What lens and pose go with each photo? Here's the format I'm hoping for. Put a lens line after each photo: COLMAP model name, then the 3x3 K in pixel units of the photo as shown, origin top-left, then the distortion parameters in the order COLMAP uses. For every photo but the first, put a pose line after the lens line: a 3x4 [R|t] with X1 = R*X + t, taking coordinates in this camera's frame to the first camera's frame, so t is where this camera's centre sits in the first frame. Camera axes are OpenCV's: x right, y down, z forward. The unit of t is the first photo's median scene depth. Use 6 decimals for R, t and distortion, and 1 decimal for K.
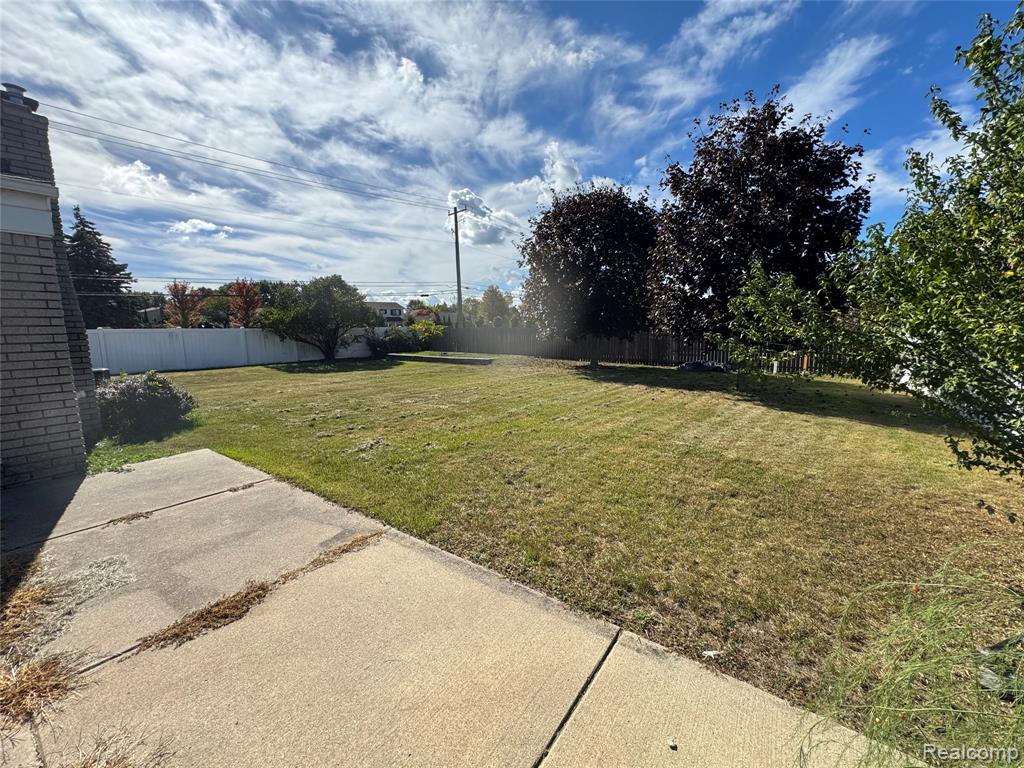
lens RADIAL K [[410.6, 0, 511.9], [0, 410.6, 386.0], [0, 0, 1]] dist [-0.002631, 0.000140]
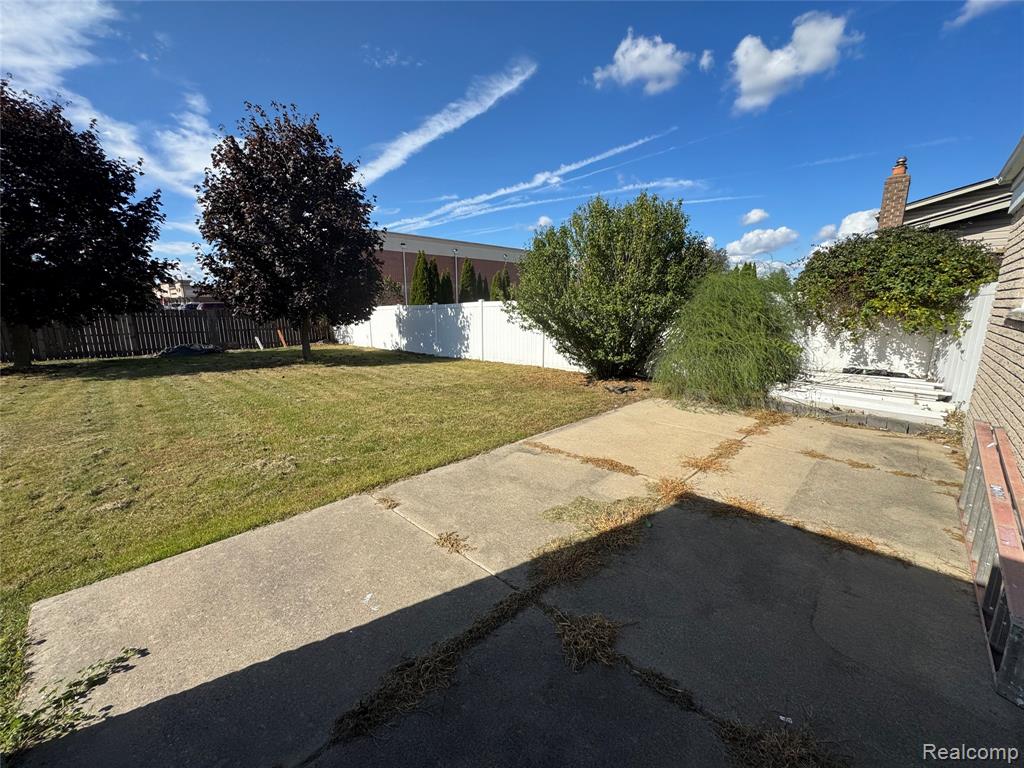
lens RADIAL K [[410.6, 0, 512.0], [0, 410.6, 383.6], [0, 0, 1]] dist [-0.002631, 0.000140]
pose [[0.181975, -0.192437, 0.964289, -1.663424], [0.157045, 0.973763, 0.164691, -0.104451], [-0.970681, 0.121467, 0.207422, 0.677863]]
